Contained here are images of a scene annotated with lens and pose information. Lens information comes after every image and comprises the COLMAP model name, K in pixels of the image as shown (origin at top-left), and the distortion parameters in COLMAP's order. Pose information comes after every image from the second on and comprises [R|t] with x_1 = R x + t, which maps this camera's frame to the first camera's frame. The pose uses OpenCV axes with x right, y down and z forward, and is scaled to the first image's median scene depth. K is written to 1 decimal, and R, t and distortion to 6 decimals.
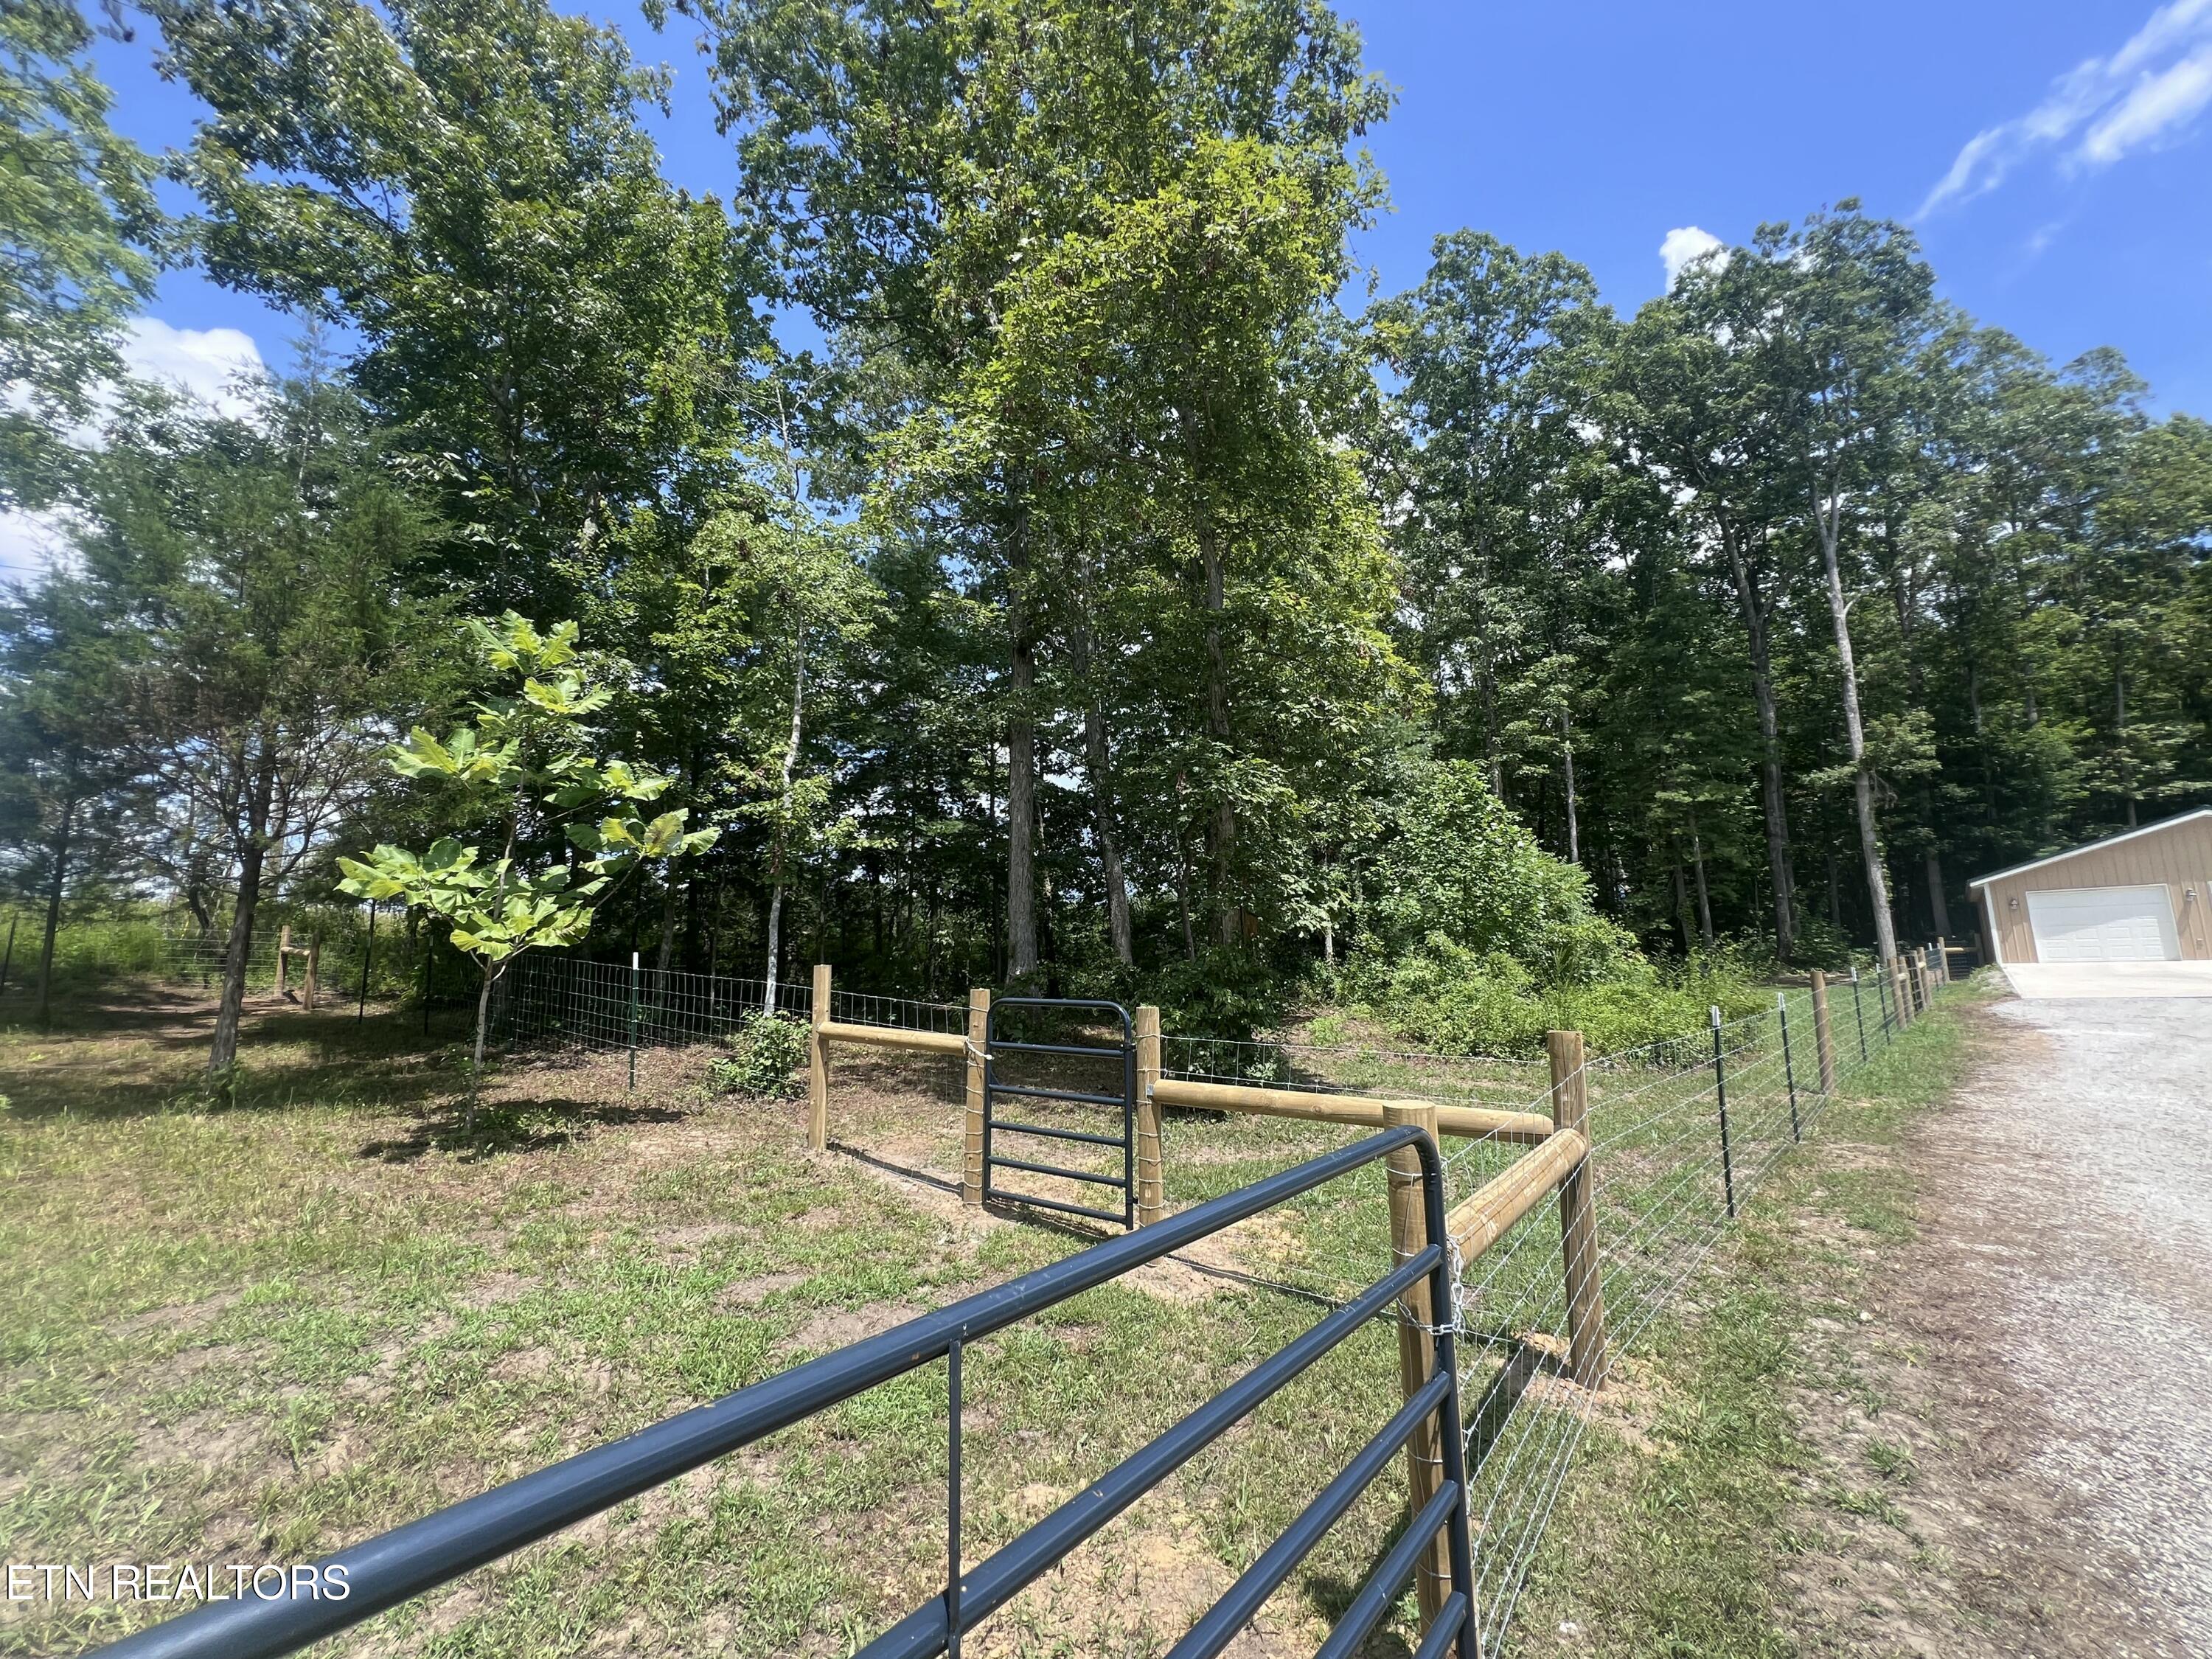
lens RADIAL K [[889.5, 0, 1100.1], [0, 889.5, 831.5], [0, 0, 1]] dist [0.001698, 0.000342]
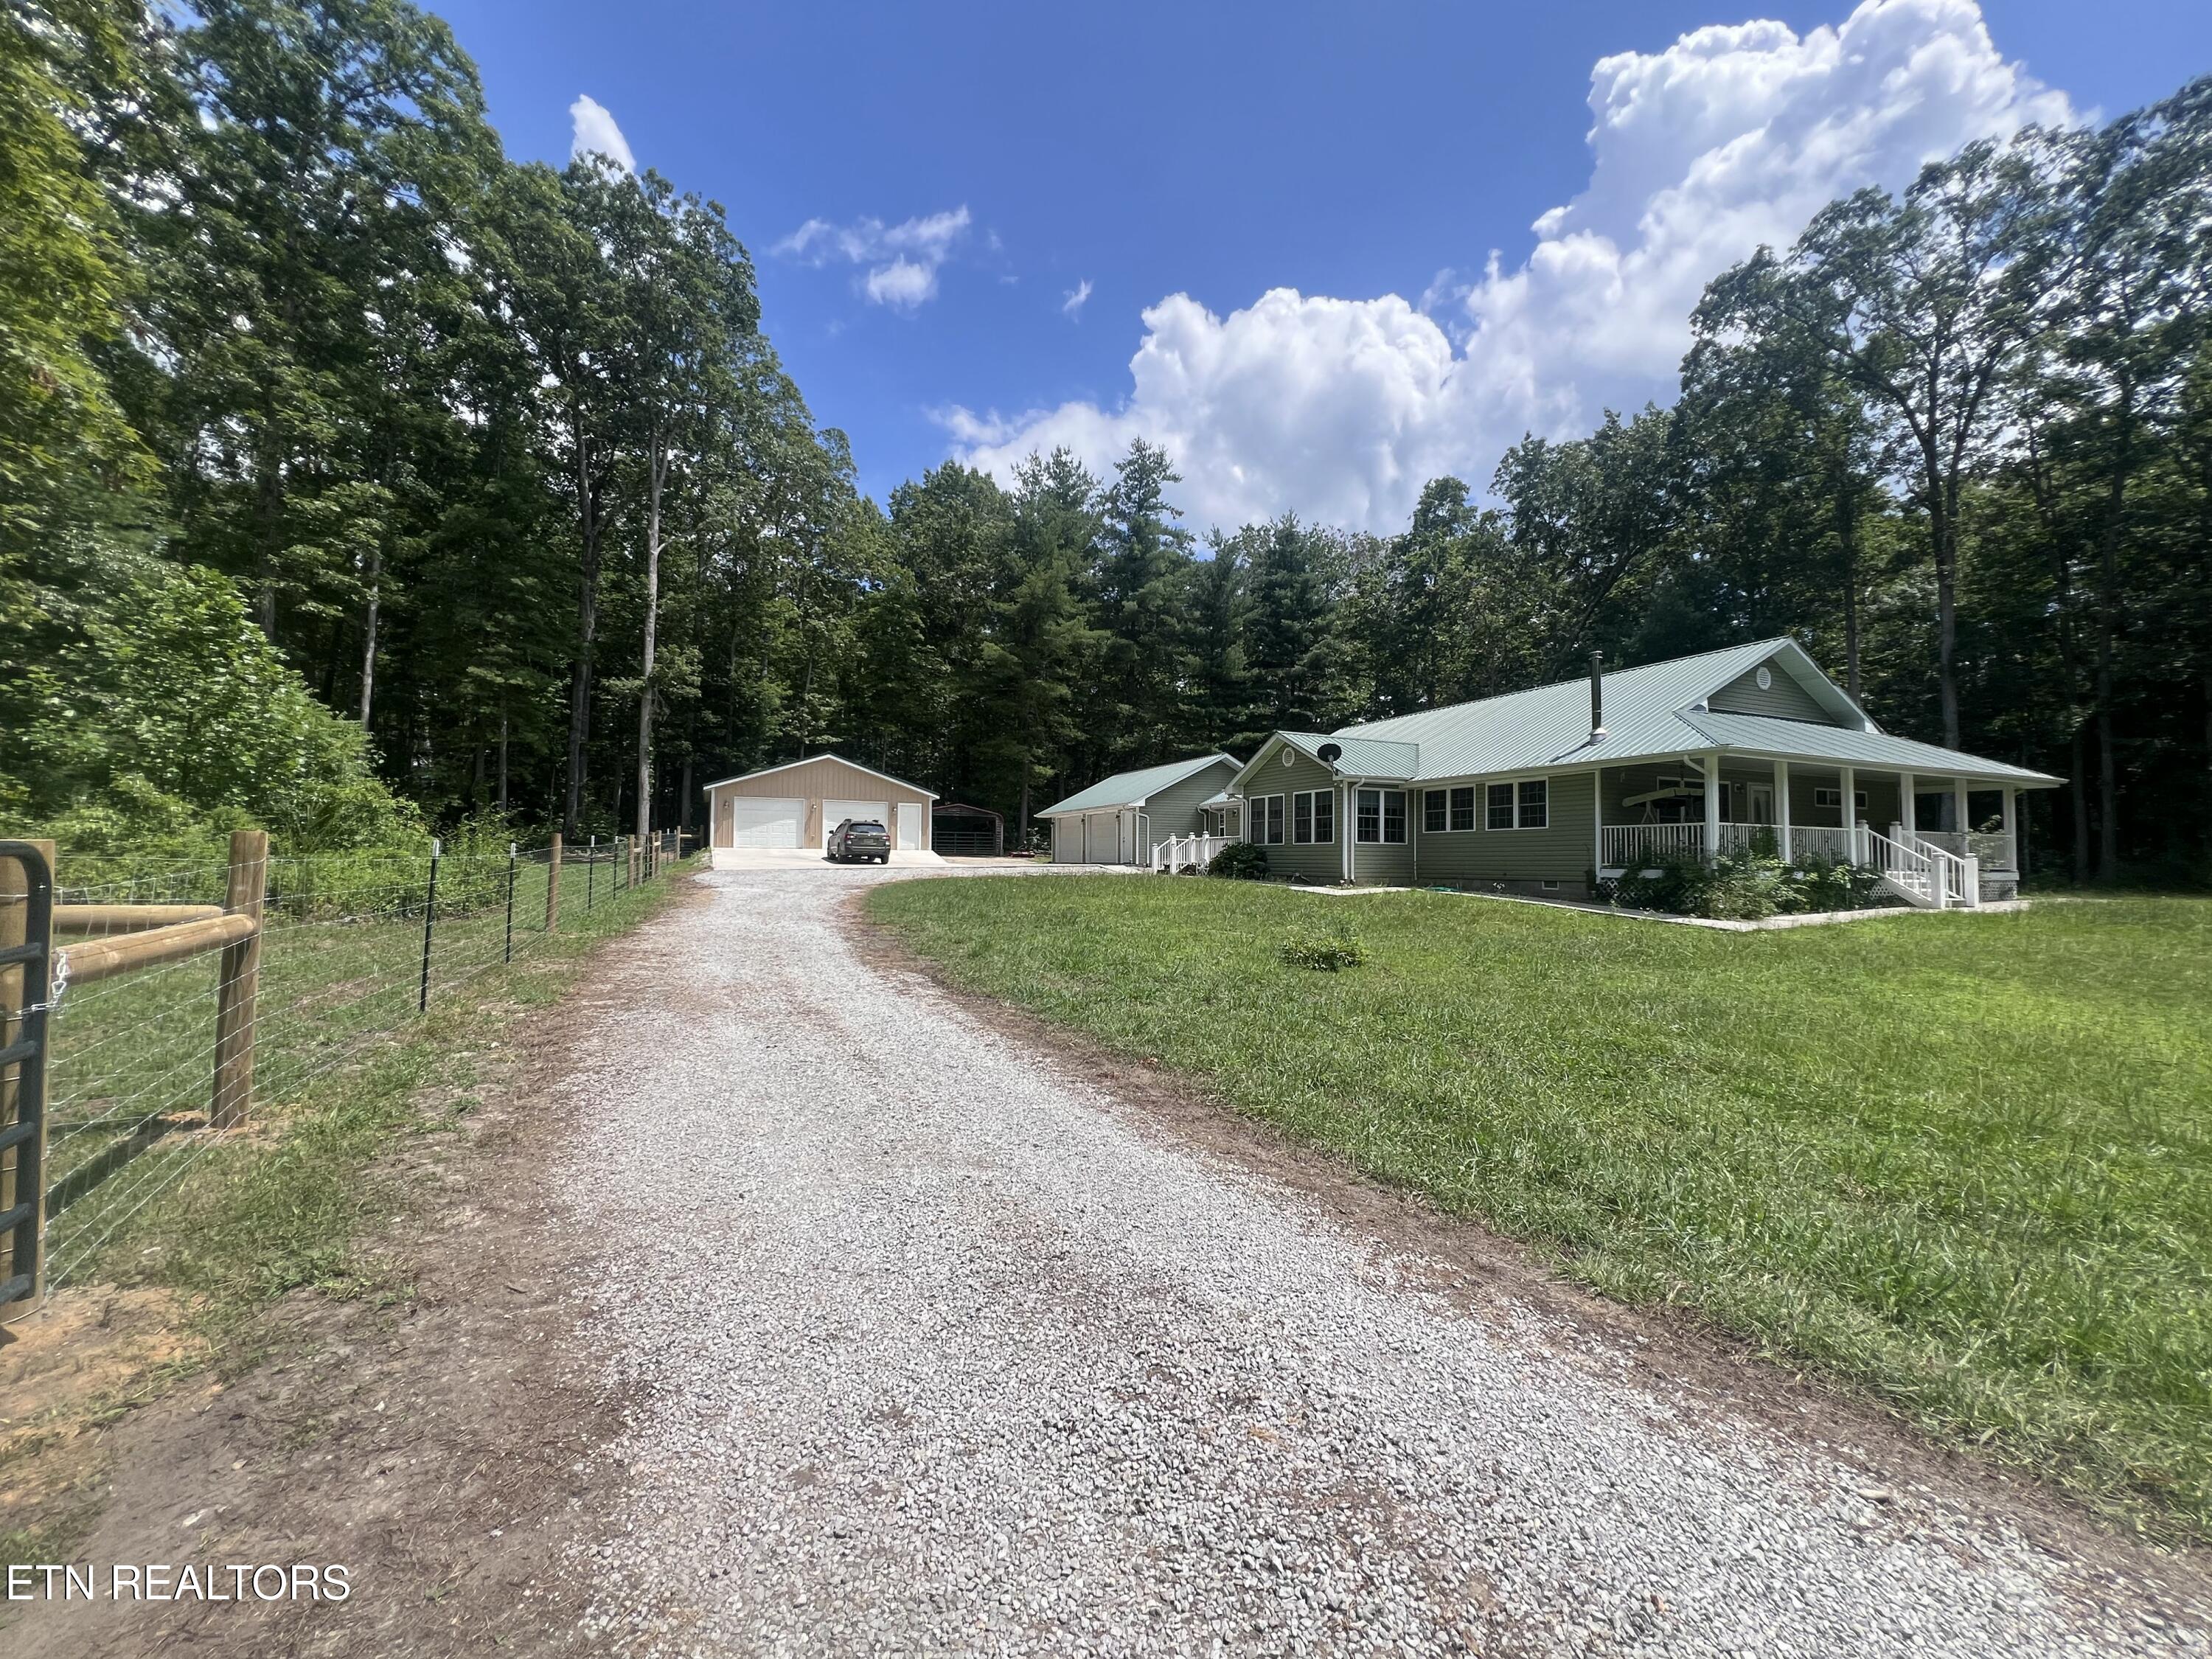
lens RADIAL K [[889.5, 0, 1109.6], [0, 889.5, 832.3], [0, 0, 1]] dist [0.001698, 0.000342]
pose [[0.374379, 0.048677, 0.925997, -0.015062], [-0.166191, 0.985974, 0.015361, 0.004222], [-0.912261, -0.159643, 0.377218, -0.055893]]
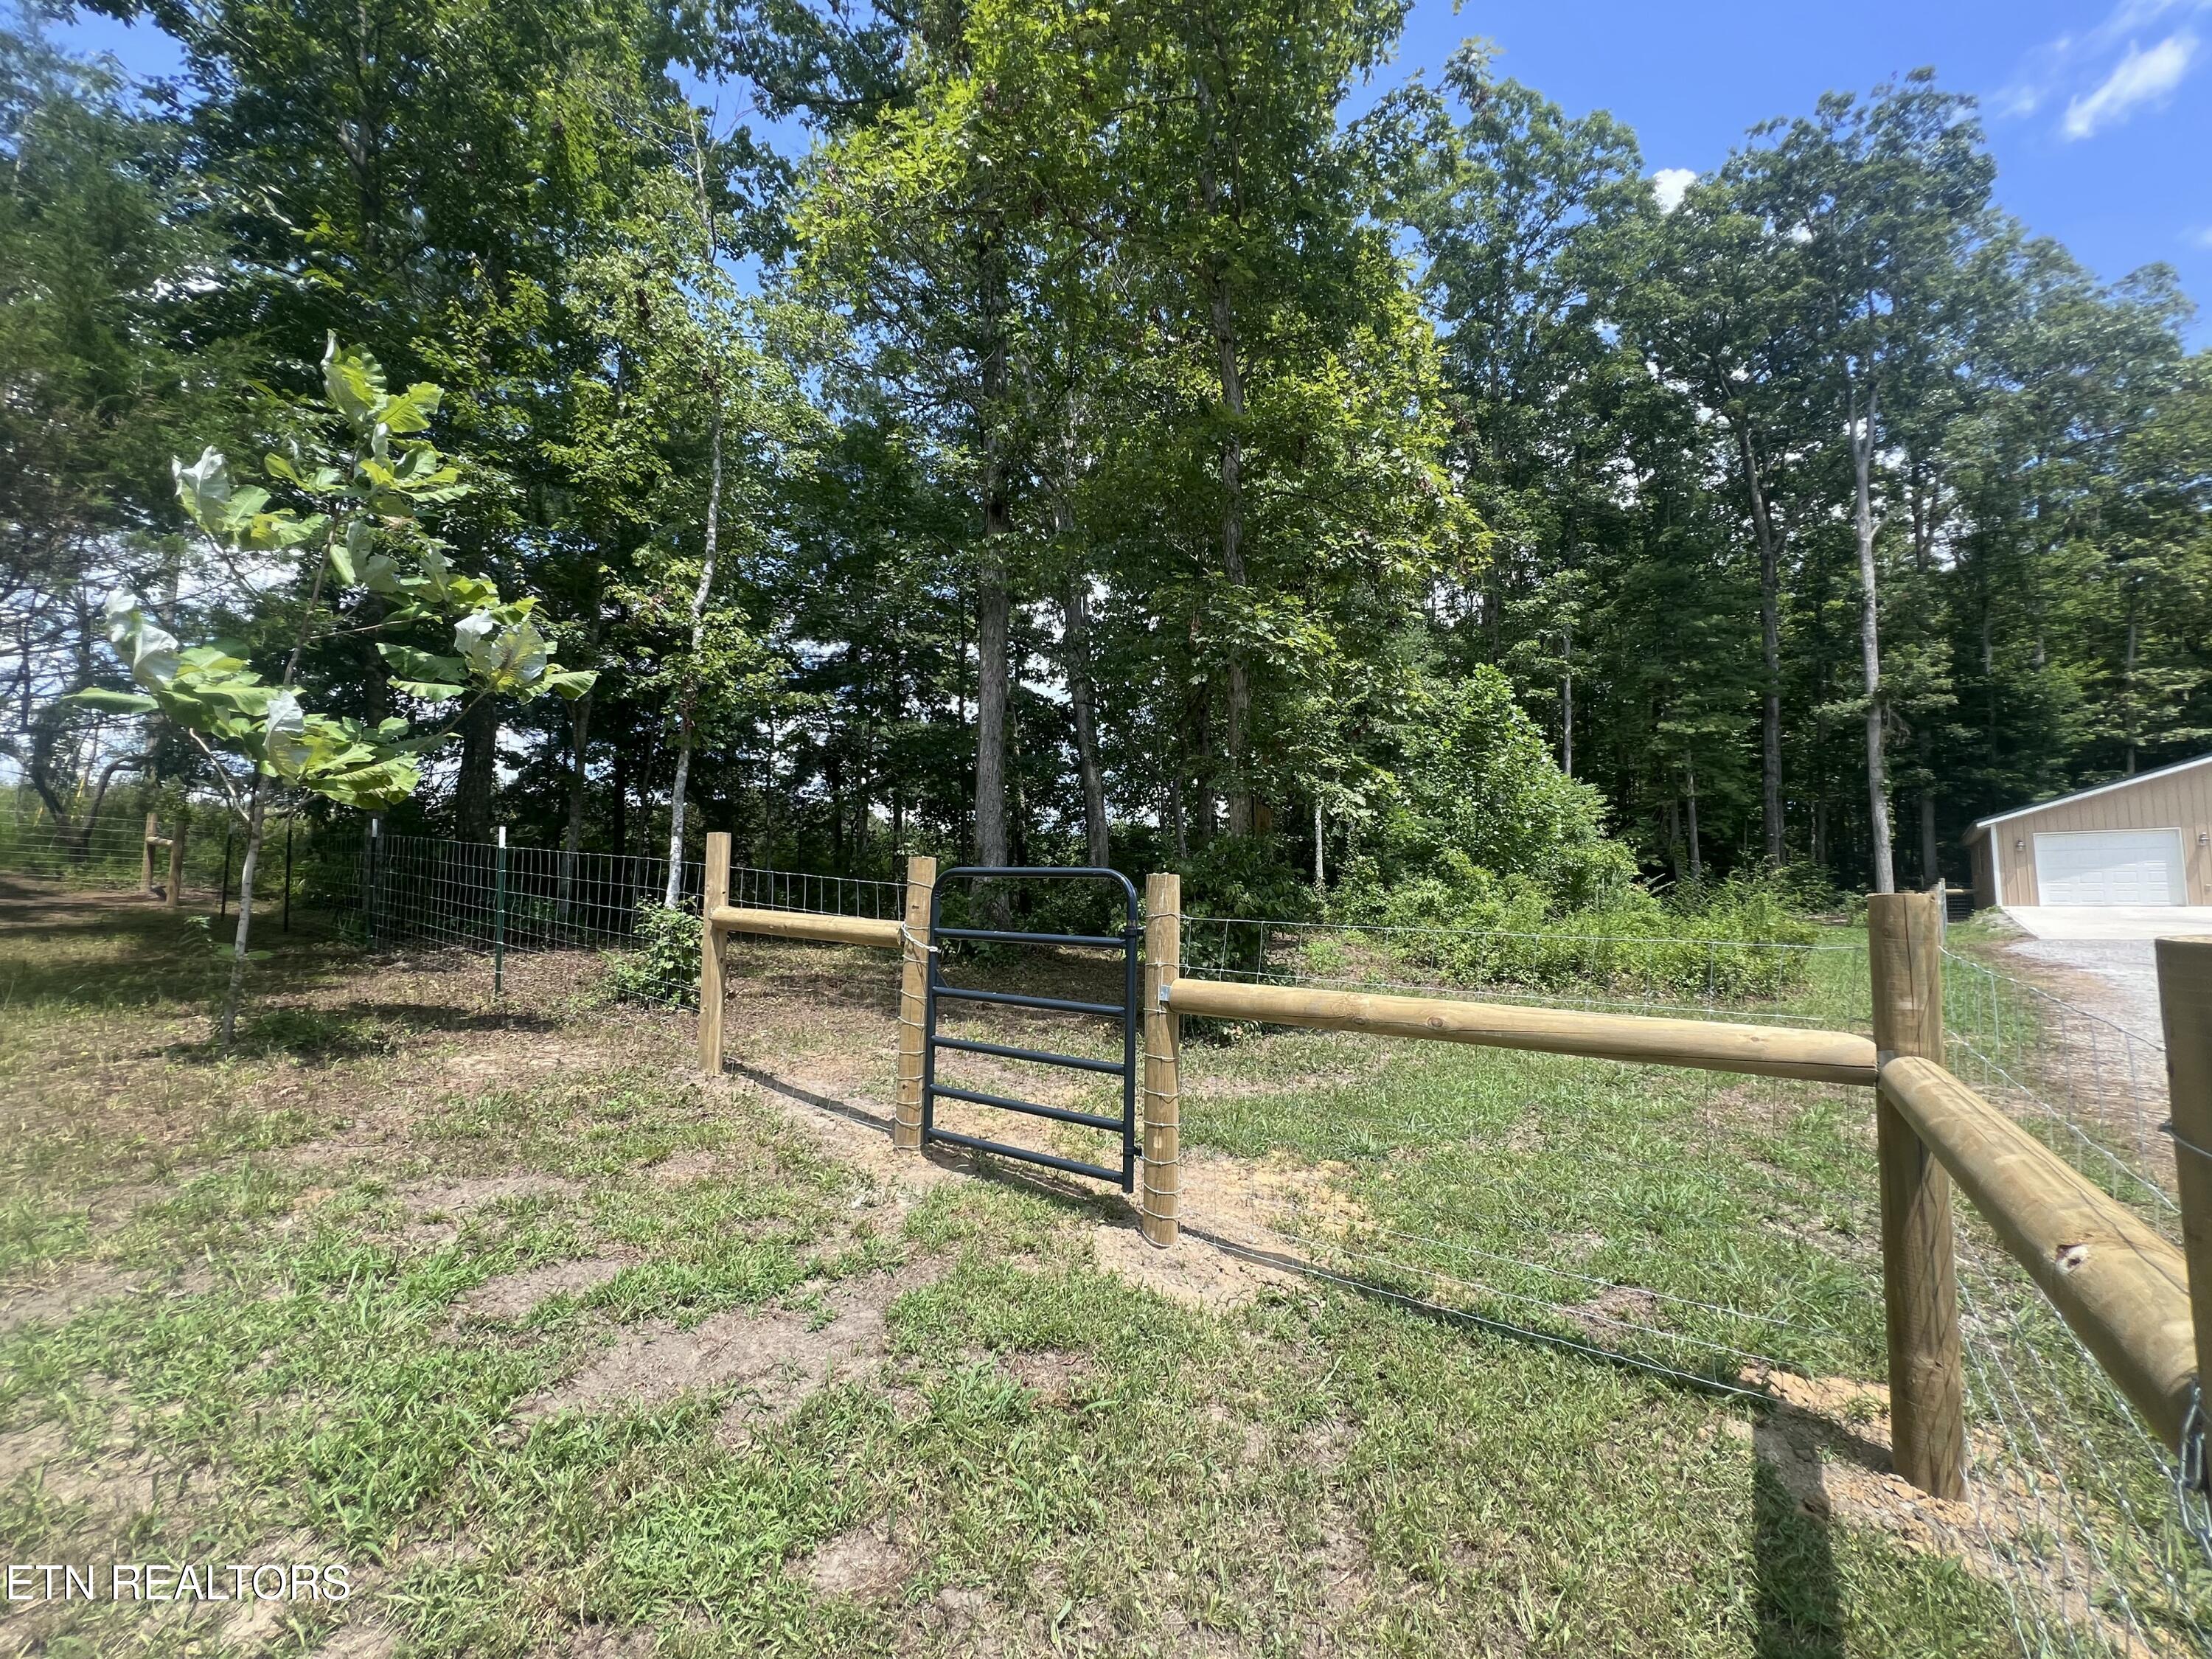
lens RADIAL K [[889.5, 0, 1101.5], [0, 889.5, 837.0], [0, 0, 1]] dist [0.001698, 0.000342]
pose [[0.999217, 0.025124, 0.030575, -0.002907], [-0.027493, 0.996439, 0.079713, 0.021831], [-0.028463, -0.080491, 0.996349, 0.061717]]
